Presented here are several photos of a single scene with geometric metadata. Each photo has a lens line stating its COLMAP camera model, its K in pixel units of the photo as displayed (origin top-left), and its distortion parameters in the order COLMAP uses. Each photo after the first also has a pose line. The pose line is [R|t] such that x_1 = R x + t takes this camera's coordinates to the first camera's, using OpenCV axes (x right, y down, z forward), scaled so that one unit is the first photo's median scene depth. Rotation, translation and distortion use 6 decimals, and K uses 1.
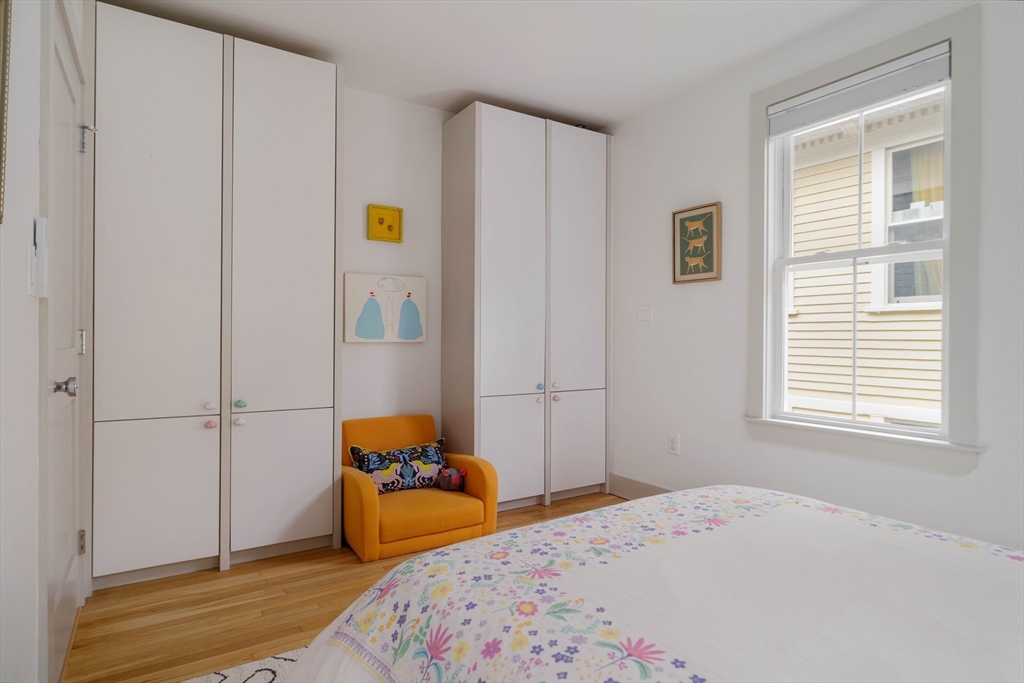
lens RADIAL K [[555.7, 0, 513.9], [0, 555.7, 338.7], [0, 0, 1]] dist [-0.004791, -0.000575]
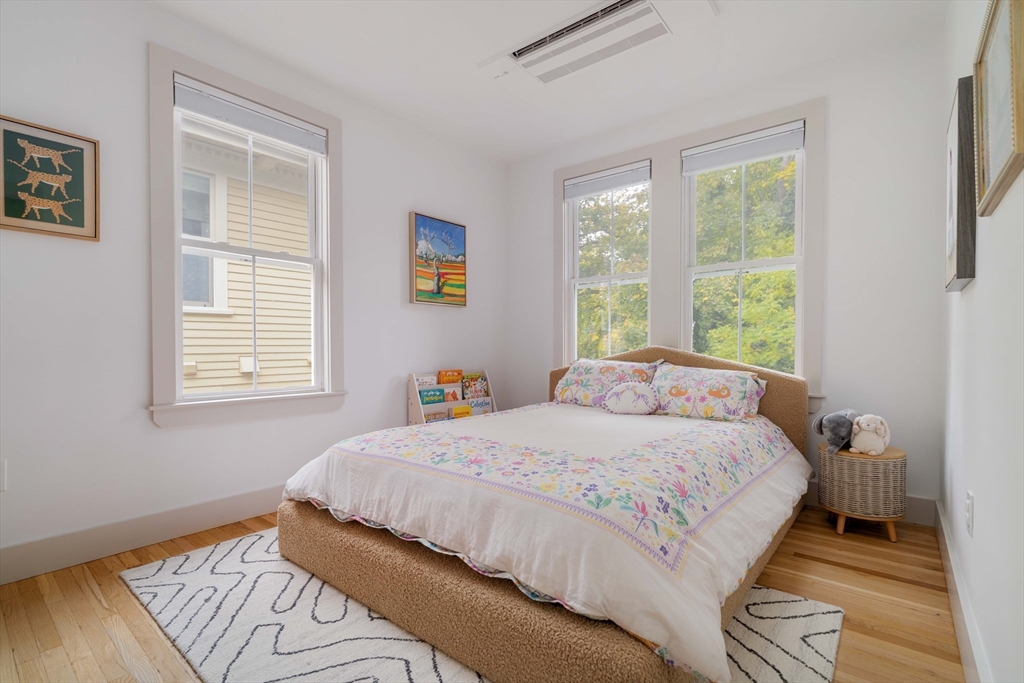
lens RADIAL K [[470.8, 0, 515.3], [0, 470.8, 346.3], [0, 0, 1]] dist [-0.001518, 0.000128]
pose [[-0.301300, -0.001949, 0.953527, -0.905277], [-0.000258, 0.999998, 0.001963, 0.085701], [-0.953529, 0.000346, -0.301300, 1.299538]]
